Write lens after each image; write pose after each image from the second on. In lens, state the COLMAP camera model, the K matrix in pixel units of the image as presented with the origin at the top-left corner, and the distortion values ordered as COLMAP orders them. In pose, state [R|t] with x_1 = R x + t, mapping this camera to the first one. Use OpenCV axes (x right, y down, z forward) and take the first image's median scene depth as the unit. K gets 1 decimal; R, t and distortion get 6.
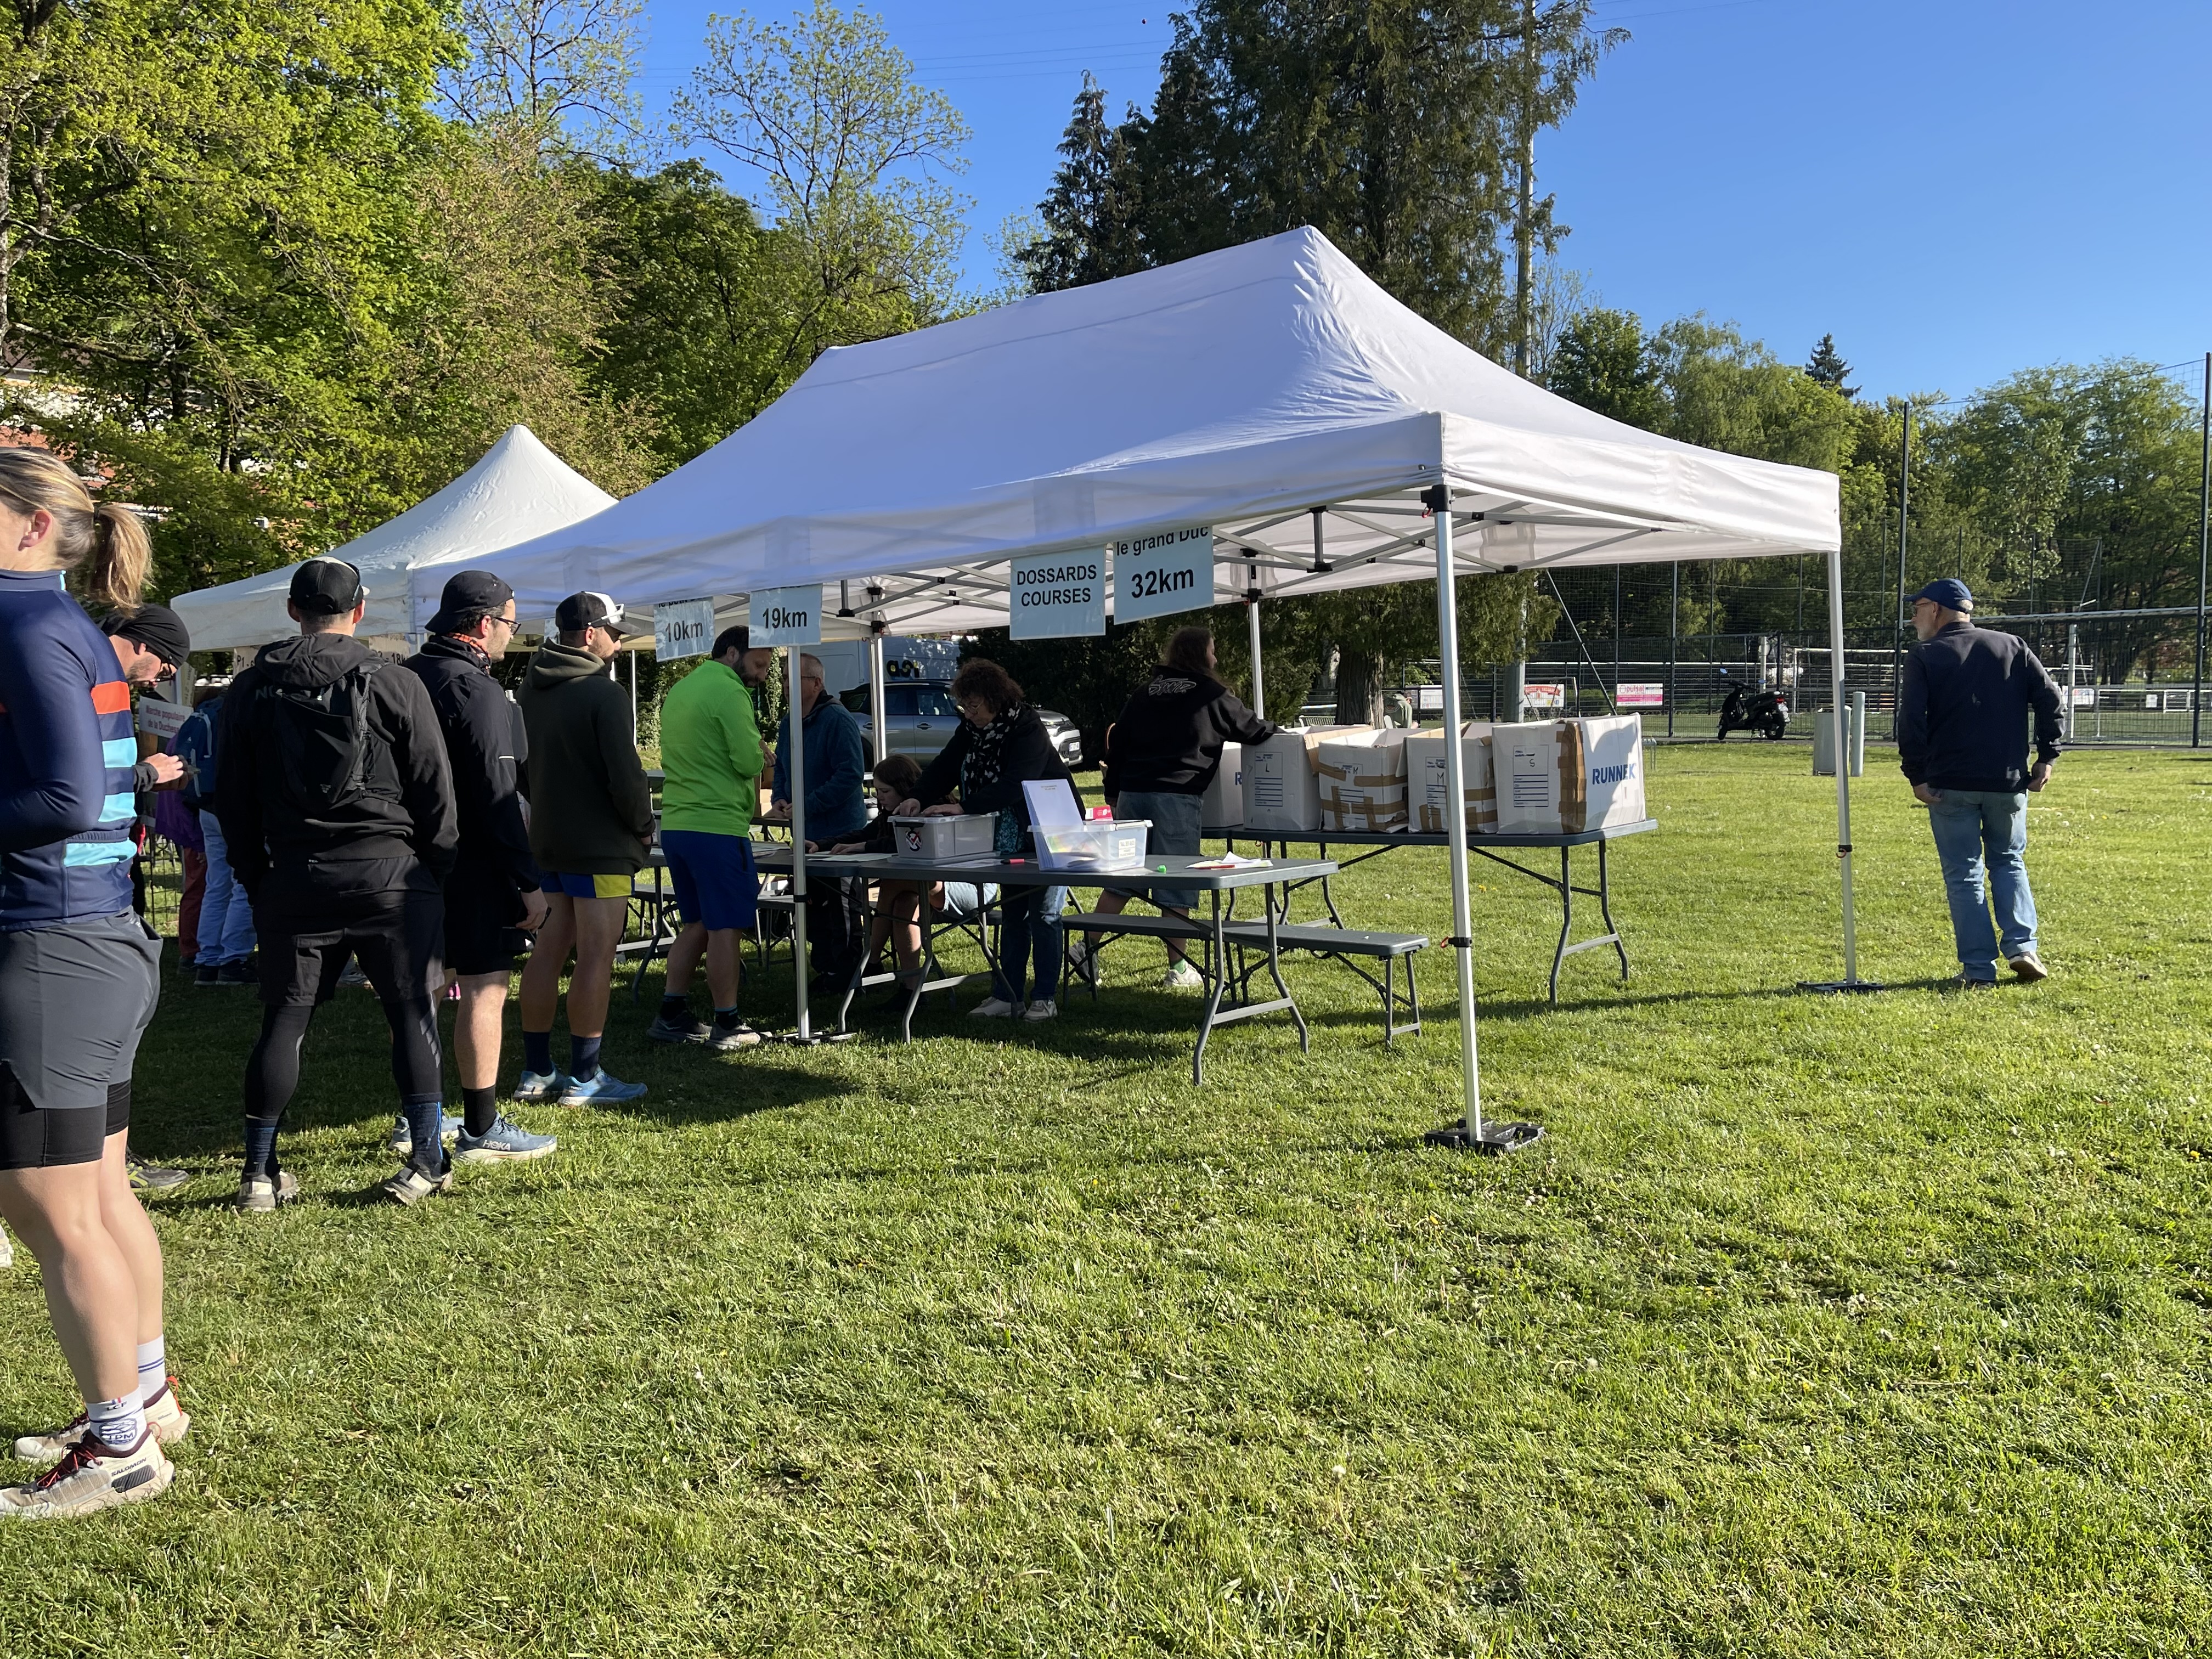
lens RADIAL K [[1828.4, 0, 1115.7], [0, 1828.4, 851.0], [0, 0, 1]] dist [0.078842, -0.085445]
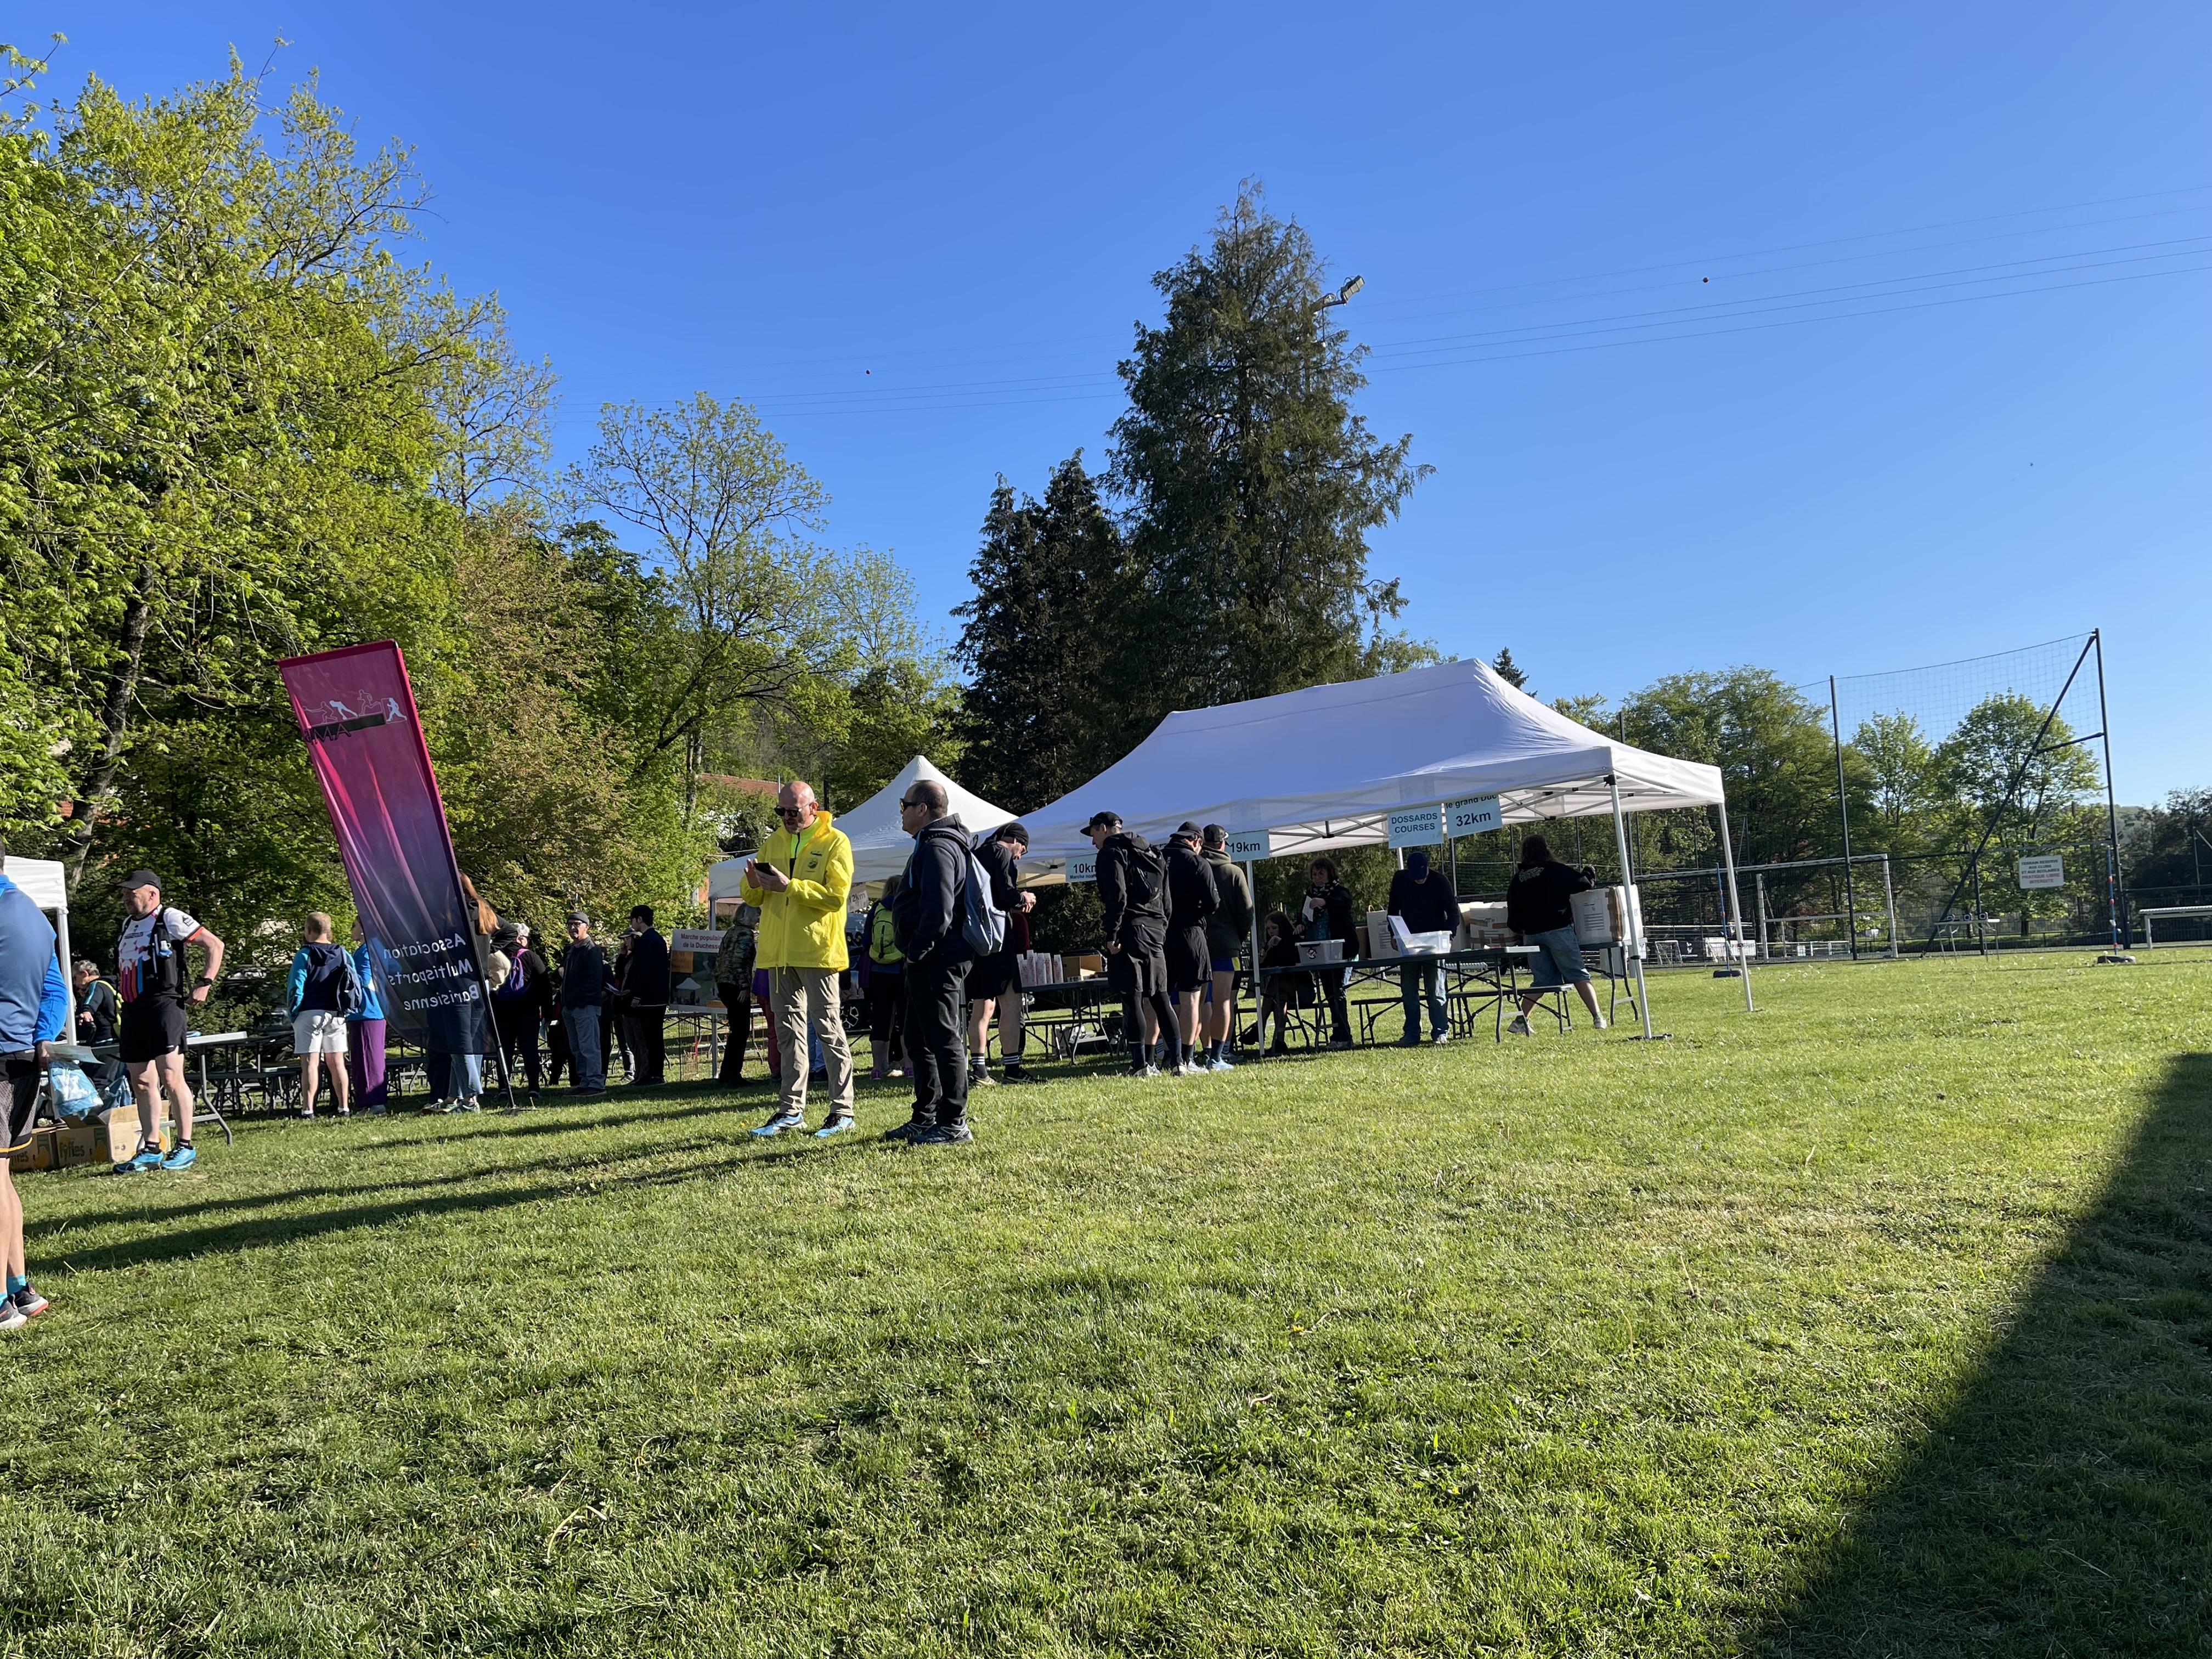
lens RADIAL K [[1828.4, 0, 1115.7], [0, 1828.4, 851.0], [0, 0, 1]] dist [0.078842, -0.085445]
pose [[0.986857, -0.029602, 0.158863, -0.146651], [0.054706, 0.986231, -0.156064, 0.042306], [-0.152056, 0.162704, 0.974888, -0.216817]]
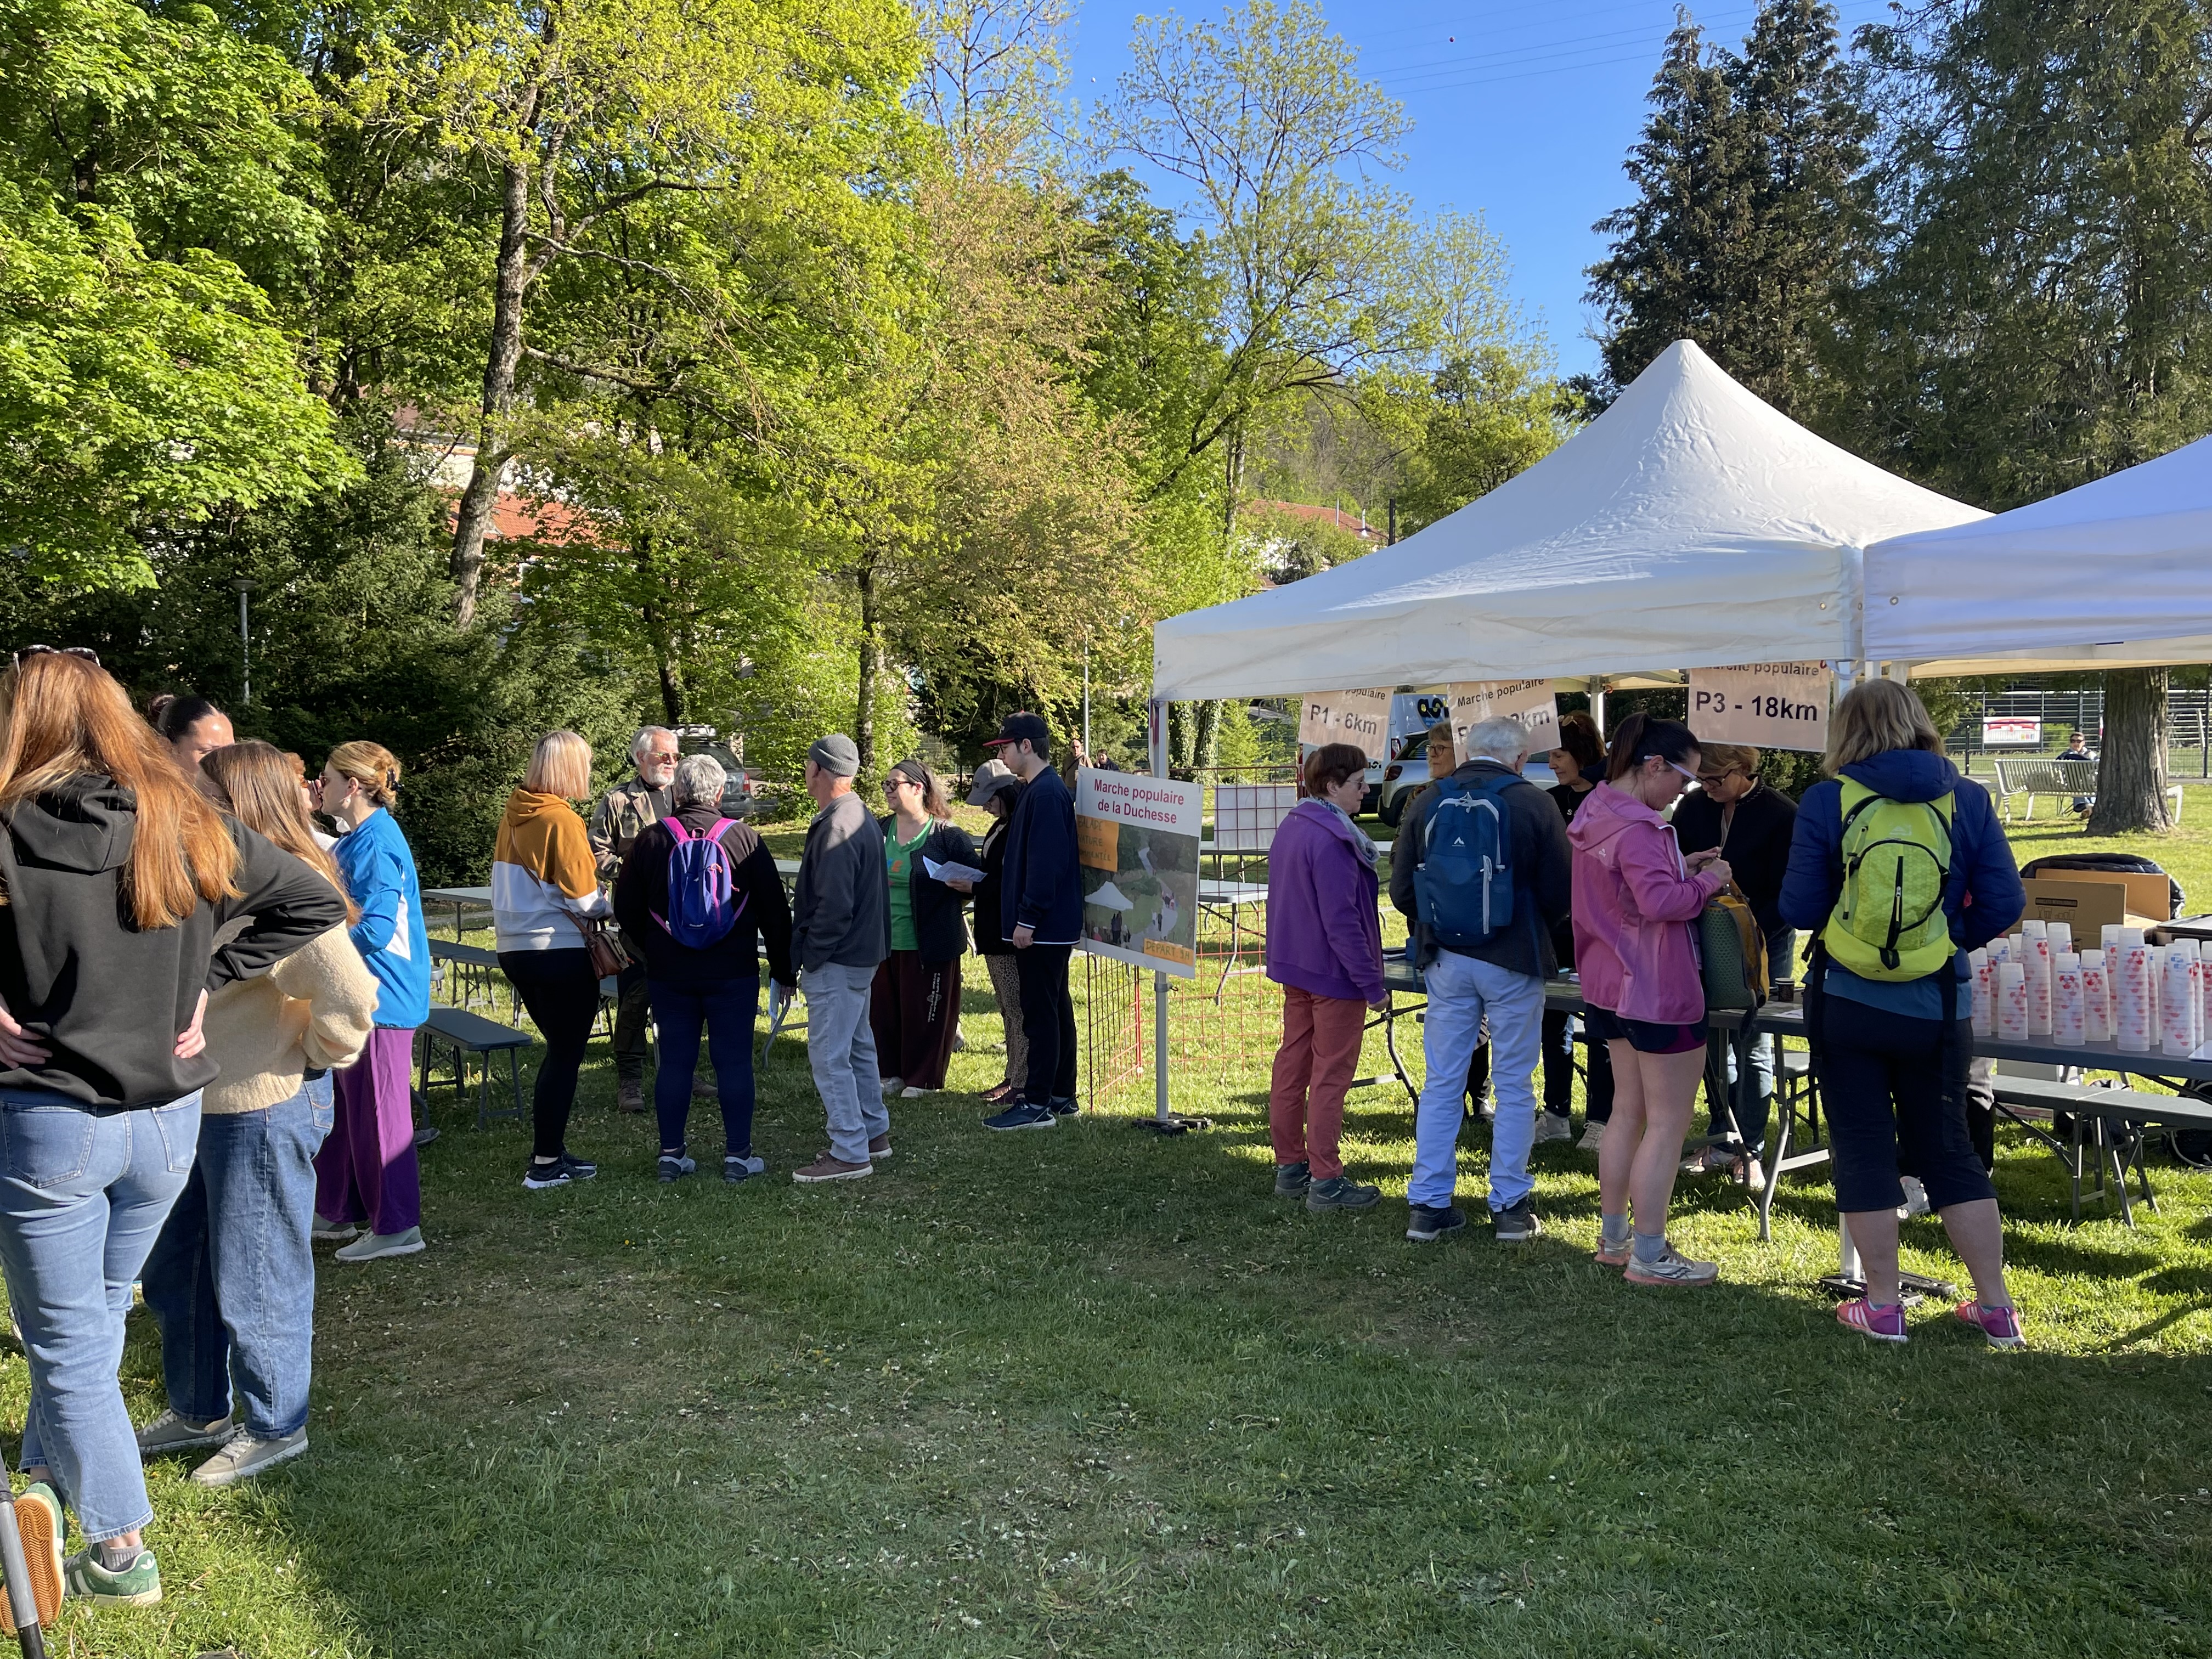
lens RADIAL K [[1828.4, 0, 1115.7], [0, 1828.4, 851.0], [0, 0, 1]] dist [0.078842, -0.085445]
pose [[0.989878, -0.001990, -0.141904, -0.152375], [-0.000878, 0.999797, -0.020147, -0.014563], [0.141915, 0.020067, 0.989675, 0.123192]]
